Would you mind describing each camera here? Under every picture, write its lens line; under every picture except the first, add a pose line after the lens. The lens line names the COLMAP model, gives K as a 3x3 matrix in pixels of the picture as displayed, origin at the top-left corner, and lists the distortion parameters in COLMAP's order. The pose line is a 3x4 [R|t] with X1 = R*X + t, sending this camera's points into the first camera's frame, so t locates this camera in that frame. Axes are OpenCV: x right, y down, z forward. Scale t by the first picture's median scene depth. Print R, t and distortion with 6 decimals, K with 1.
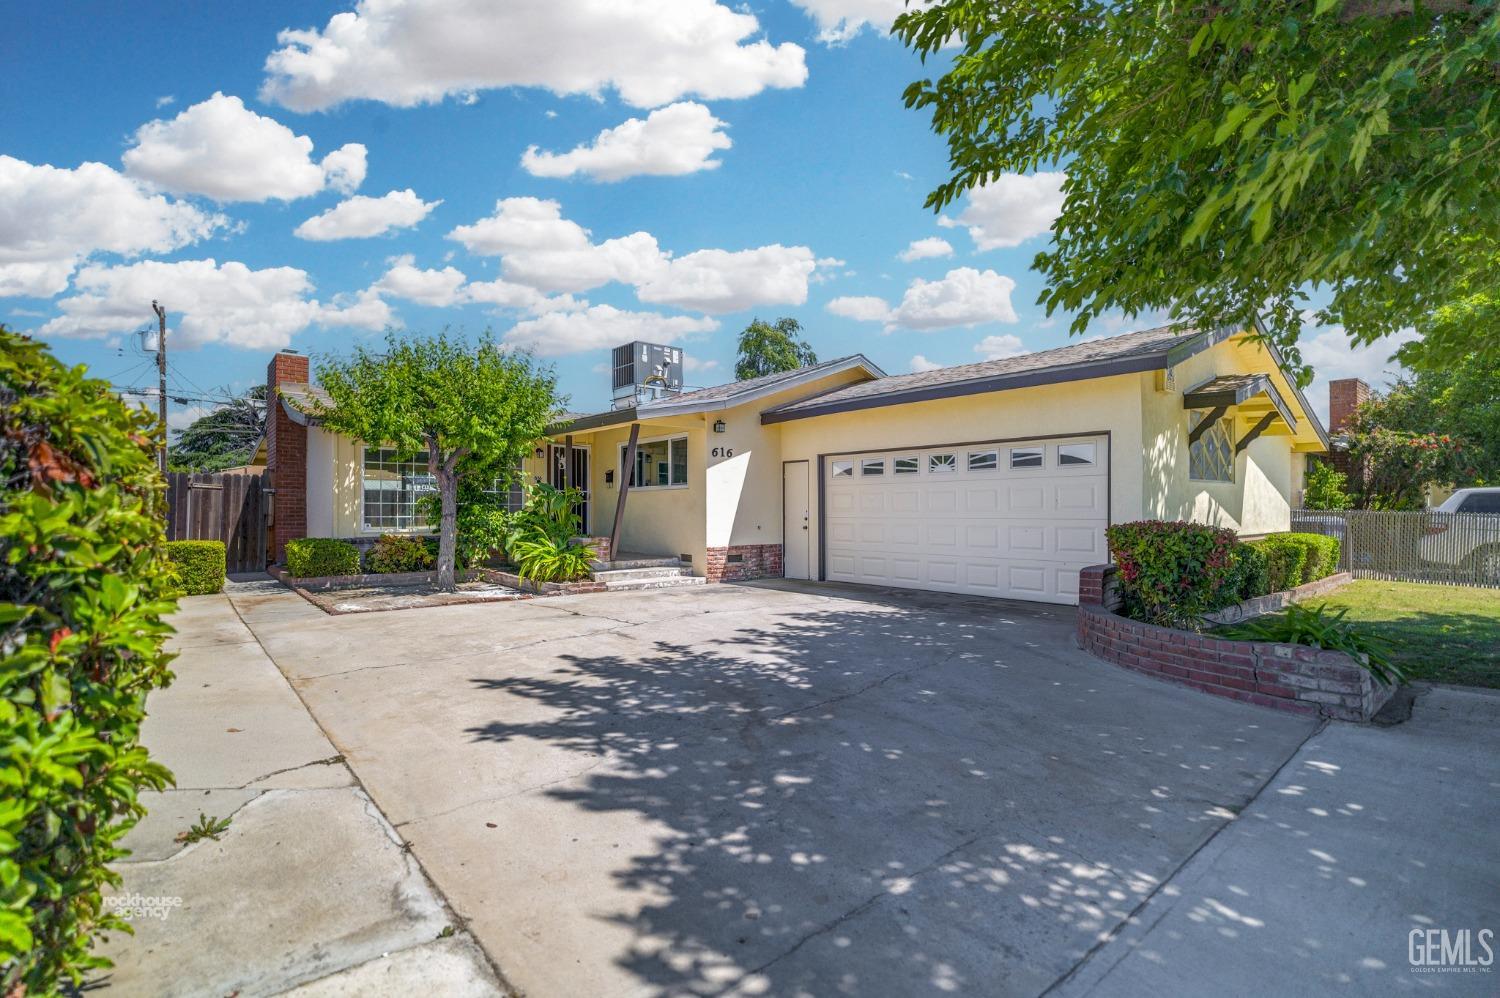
lens RADIAL K [[725.6, 0, 754.7], [0, 725.6, 504.2], [0, 0, 1]] dist [-0.019875, 0.012322]
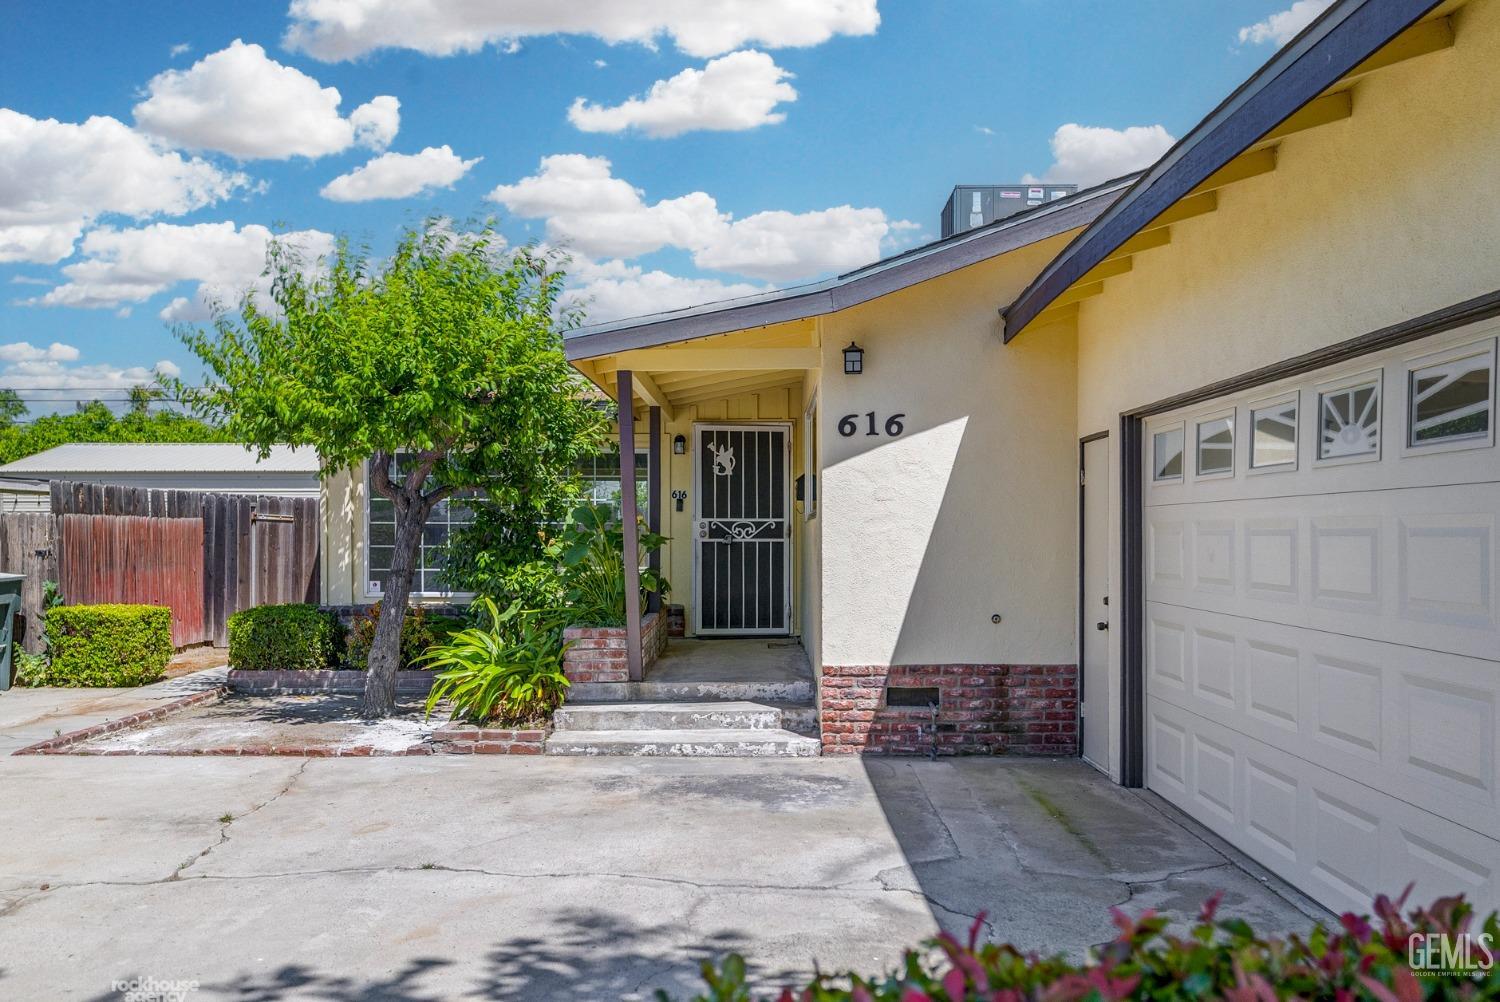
lens RADIAL K [[1199.2, 0, 753.6], [0, 1199.2, 557.5], [0, 0, 1]] dist [0.010221, -0.000897]
pose [[0.756809, 0.015112, -0.653461, 0.329073], [0.004671, 0.999582, 0.028527, -0.018542], [0.653619, -0.024642, 0.756422, 0.466009]]
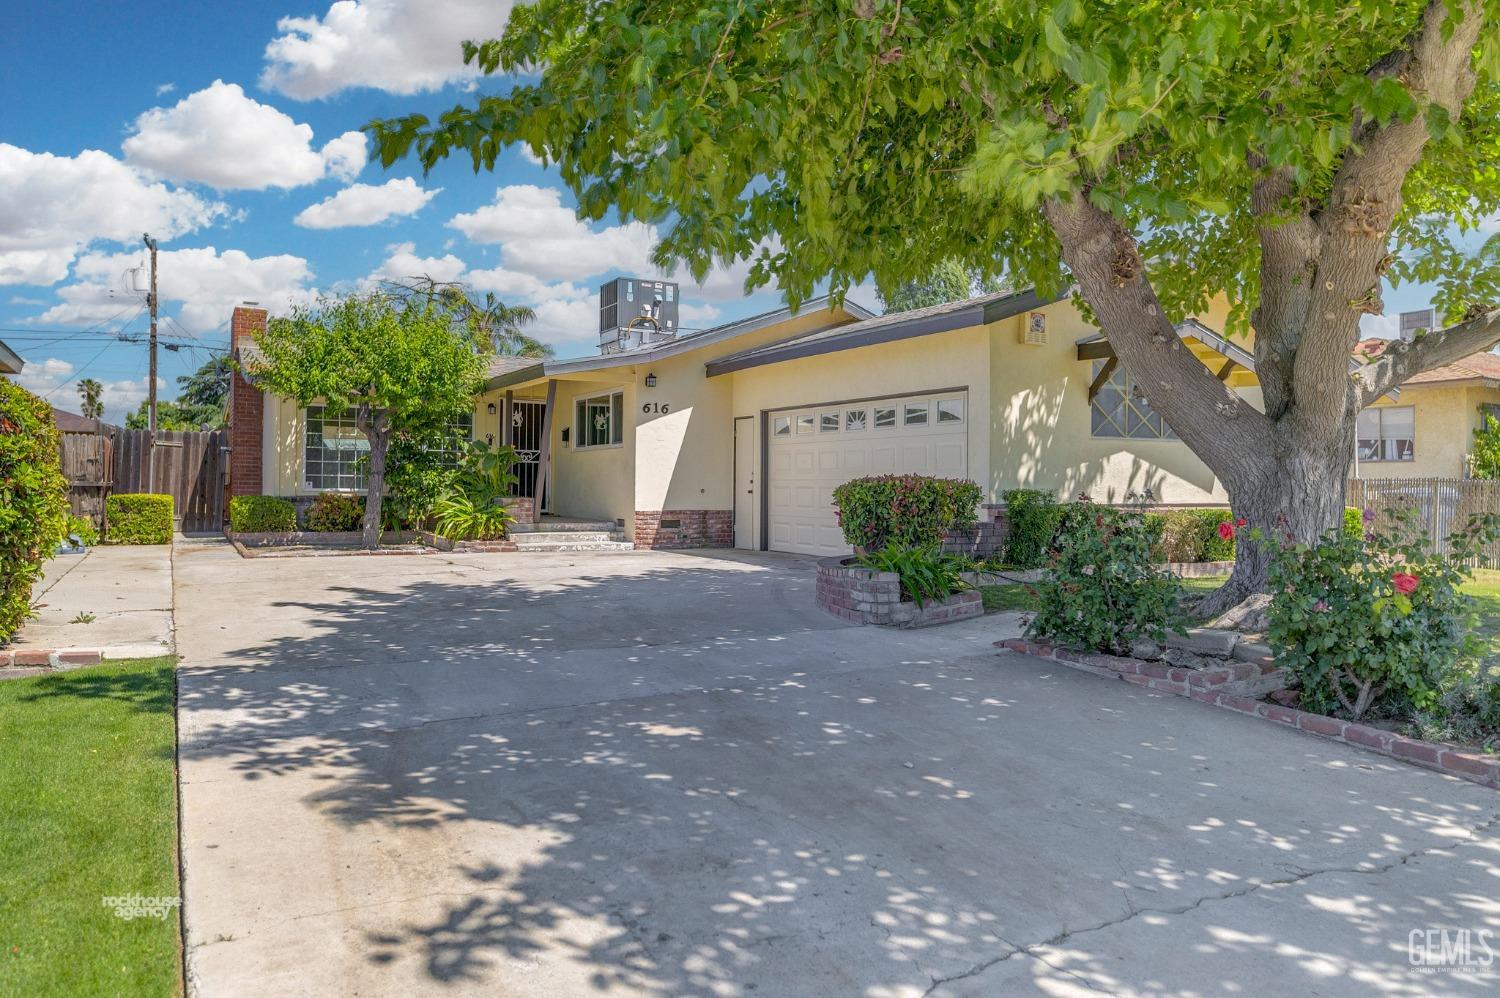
lens RADIAL K [[1104.3, 0, 756.7], [0, 1104.3, 476.6], [0, 0, 1]] dist [-0.002255, -0.010149]
pose [[0.979176, 0.008518, -0.202836, 0.364814], [-0.009012, 0.999958, -0.001511, 0.016321], [0.202815, 0.003307, 0.979212, -0.346391]]
